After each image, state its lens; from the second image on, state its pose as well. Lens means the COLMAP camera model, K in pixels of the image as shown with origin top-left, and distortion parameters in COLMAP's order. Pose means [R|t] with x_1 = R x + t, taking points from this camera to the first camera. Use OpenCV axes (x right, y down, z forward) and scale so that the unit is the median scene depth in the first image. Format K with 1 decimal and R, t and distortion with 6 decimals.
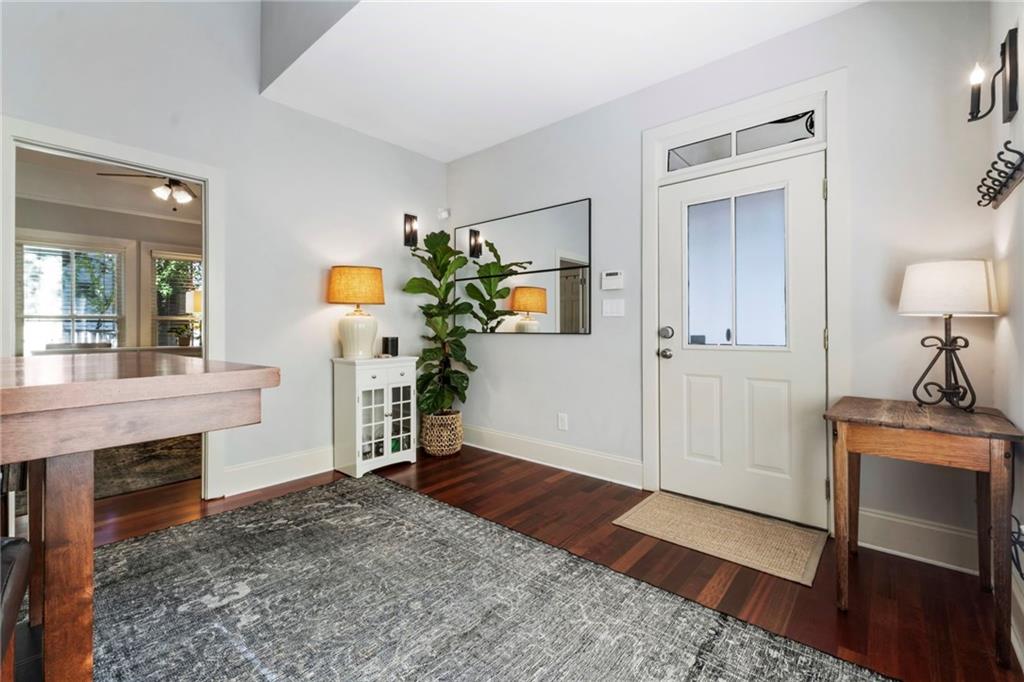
lens RADIAL K [[433.9, 0, 512.7], [0, 433.9, 334.8], [0, 0, 1]] dist [0.001265, 0.000024]
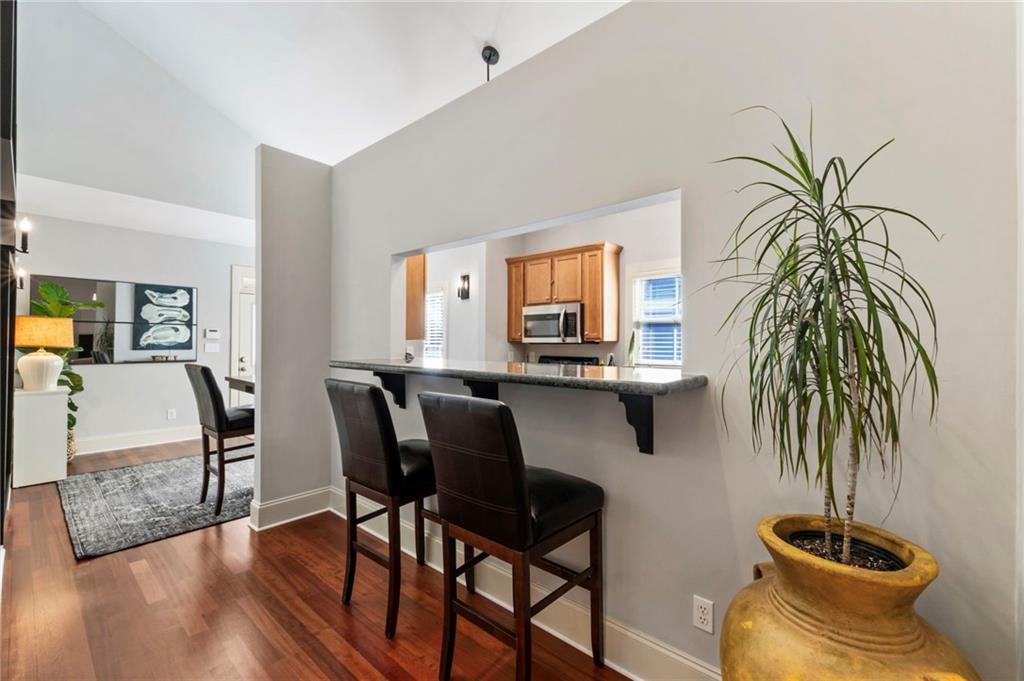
lens RADIAL K [[433.9, 0, 510.4], [0, 433.9, 338.5], [0, 0, 1]] dist [0.001265, 0.000024]
pose [[0.013775, 0.014657, 0.999798, -2.639934], [0.007486, 0.999863, -0.014761, -0.099819], [-0.999877, 0.007688, 0.013664, -0.572727]]
